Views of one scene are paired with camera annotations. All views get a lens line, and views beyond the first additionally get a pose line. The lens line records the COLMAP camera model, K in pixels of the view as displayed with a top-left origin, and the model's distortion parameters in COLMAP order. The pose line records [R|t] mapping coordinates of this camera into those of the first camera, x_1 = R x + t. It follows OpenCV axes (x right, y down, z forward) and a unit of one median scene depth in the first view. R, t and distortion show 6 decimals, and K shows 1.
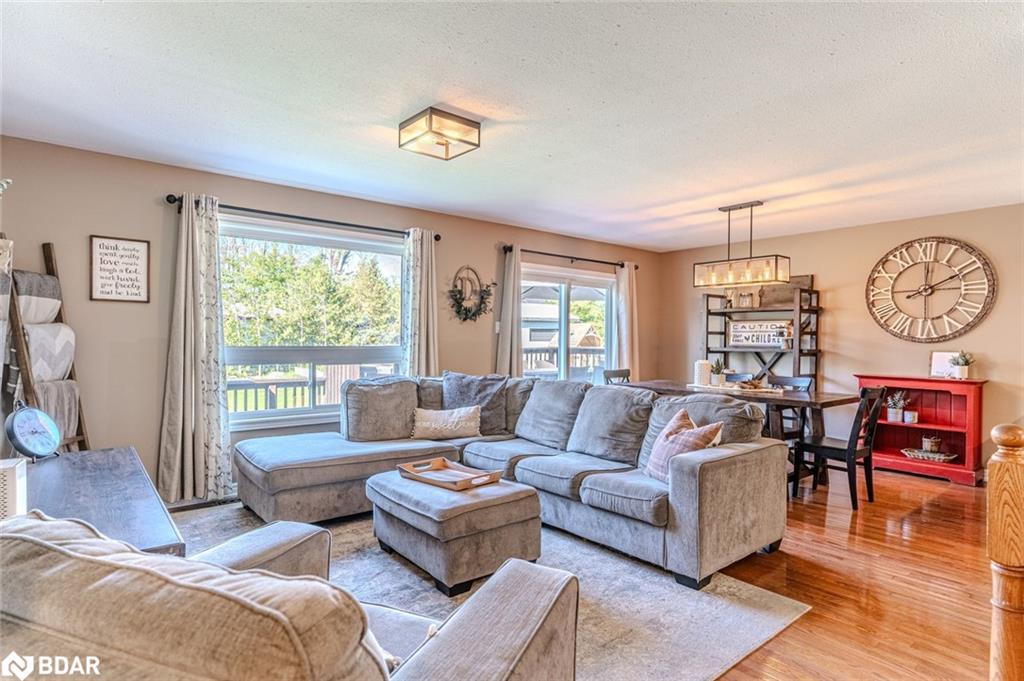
lens RADIAL K [[542.9, 0, 507.9], [0, 542.9, 341.2], [0, 0, 1]] dist [-0.004389, 0.001434]
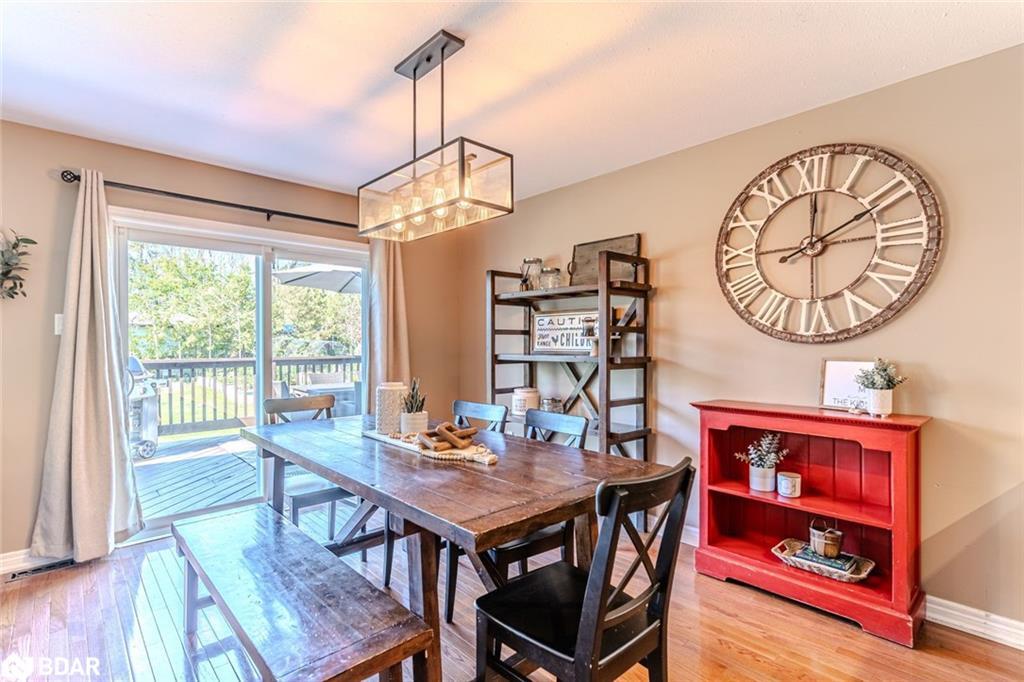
lens RADIAL K [[490.5, 0, 511.8], [0, 490.5, 342.8], [0, 0, 1]] dist [-0.000069, 0.001106]
pose [[0.997528, -0.011733, 0.069281, 0.423861], [0.012217, 0.999904, -0.006563, 0.001690], [-0.069197, 0.007393, 0.997576, 0.517433]]
